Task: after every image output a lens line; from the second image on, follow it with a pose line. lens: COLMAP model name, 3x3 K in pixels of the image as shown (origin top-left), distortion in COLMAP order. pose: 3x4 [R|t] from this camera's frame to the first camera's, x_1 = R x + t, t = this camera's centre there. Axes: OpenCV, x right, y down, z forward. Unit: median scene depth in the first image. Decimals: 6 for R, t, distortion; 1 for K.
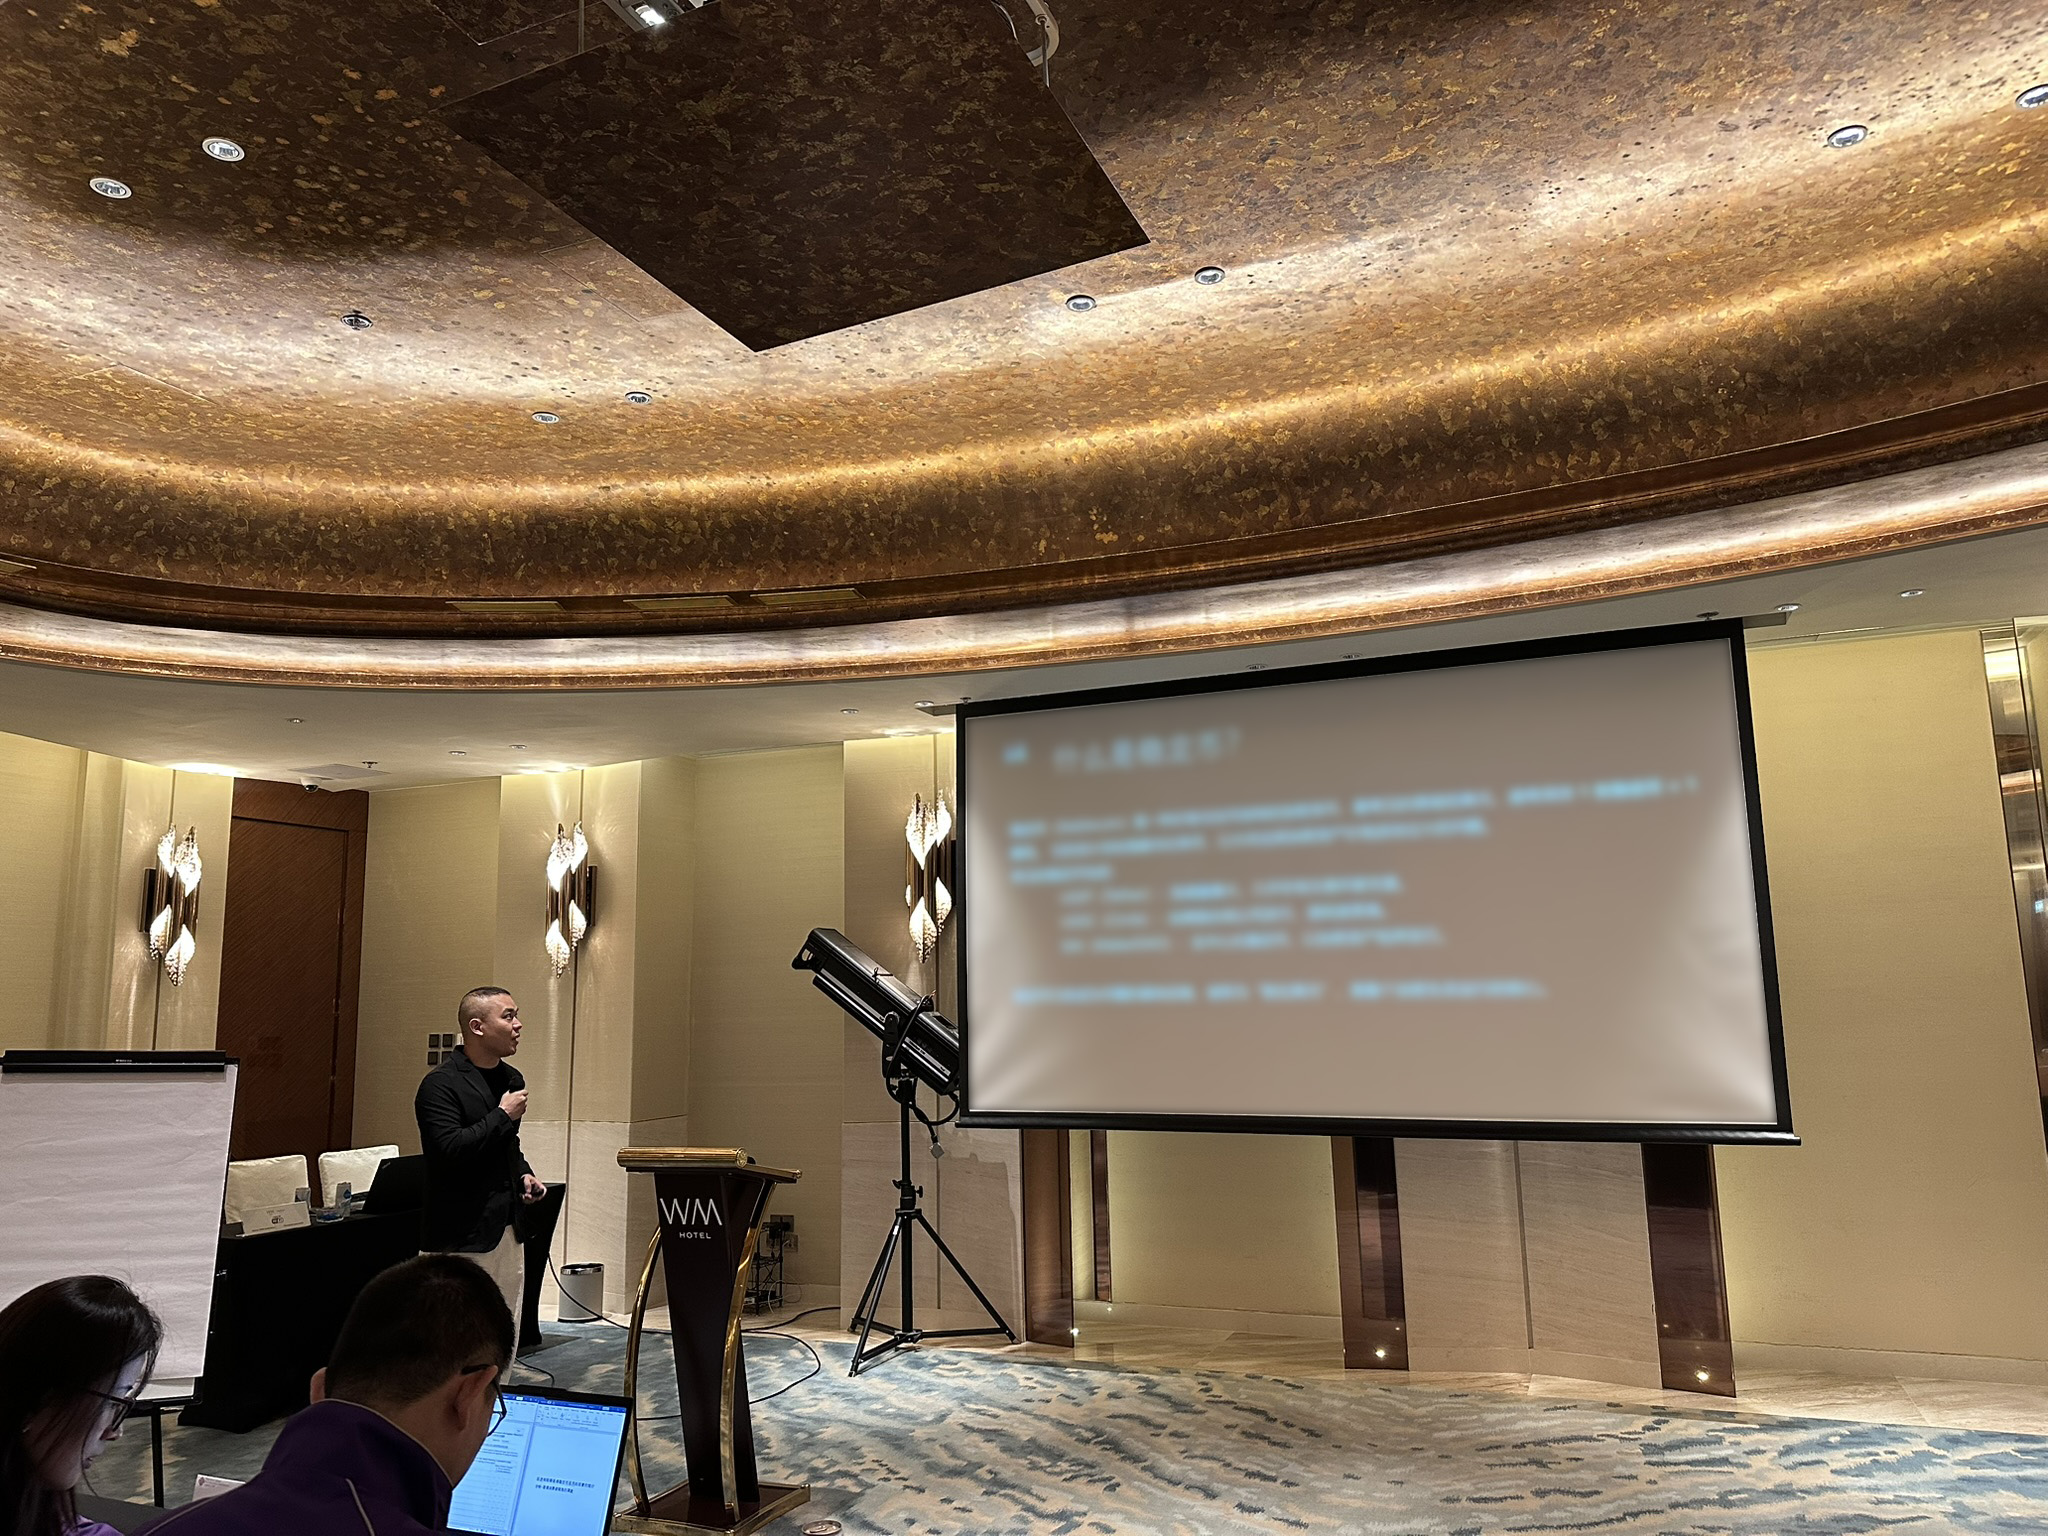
lens RADIAL K [[1420.9, 0, 1025.2], [0, 1420.9, 788.6], [0, 0, 1]] dist [0.116930, -0.017148]
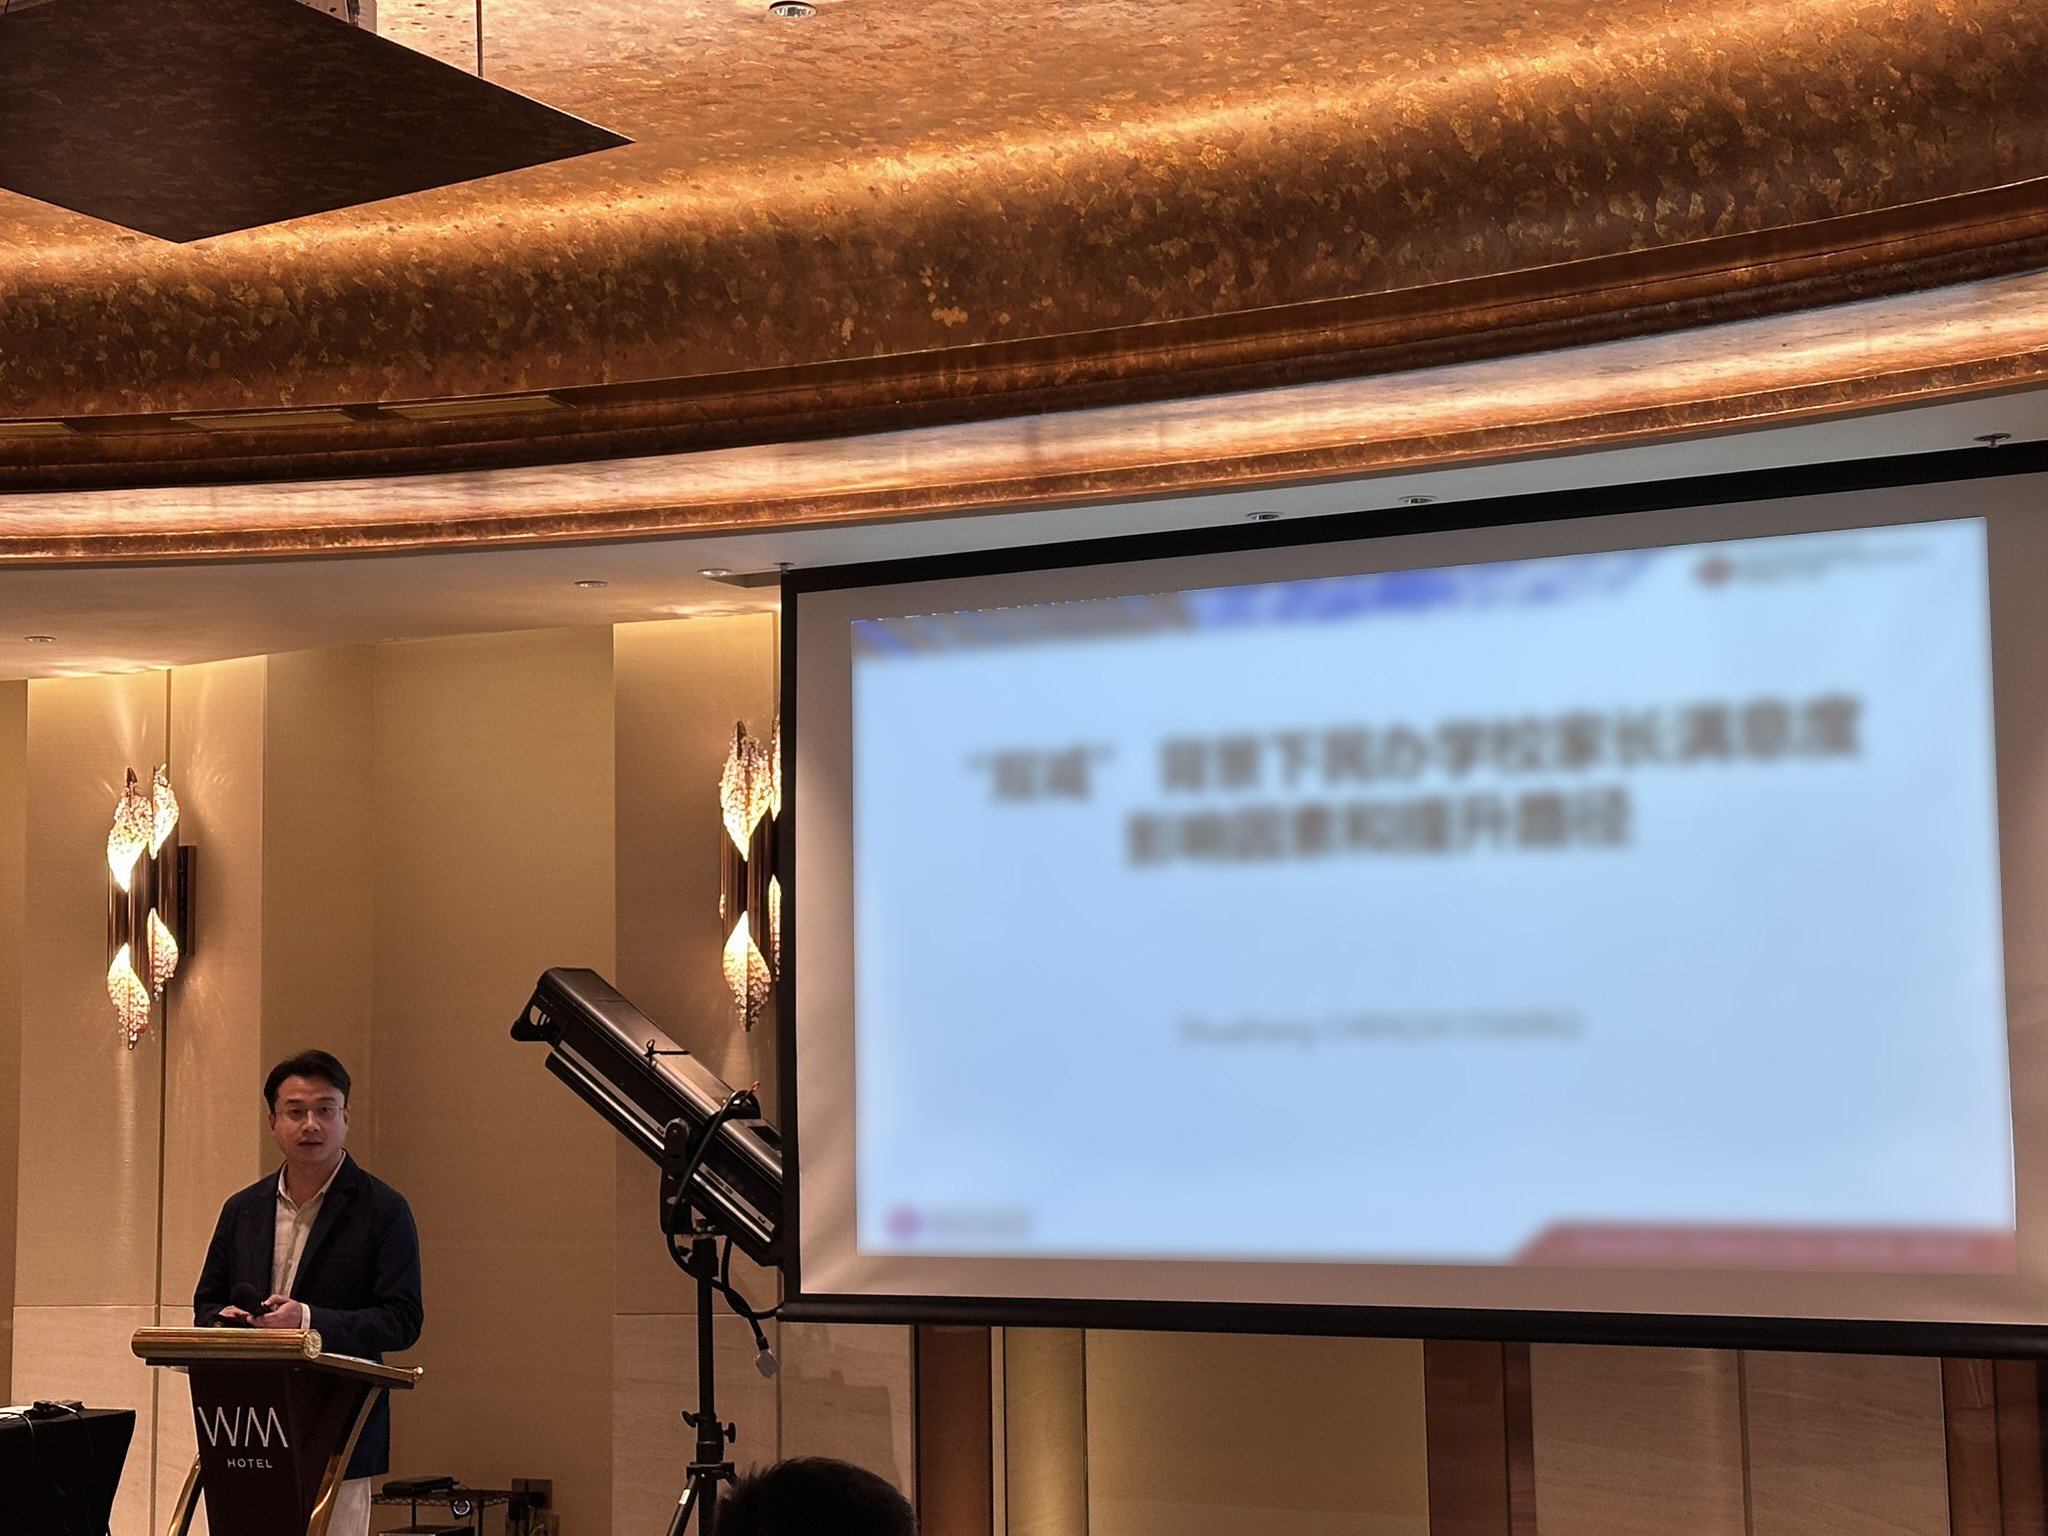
lens RADIAL K [[3590.9, 0, 1020.0], [0, 3590.9, 761.5], [0, 0, 1]] dist [0.184703, 0.000000]
pose [[0.991588, -0.003490, -0.129390, 0.260159], [0.011323, 0.998143, 0.059857, -0.077679], [0.128941, -0.060819, 0.989786, -0.439096]]
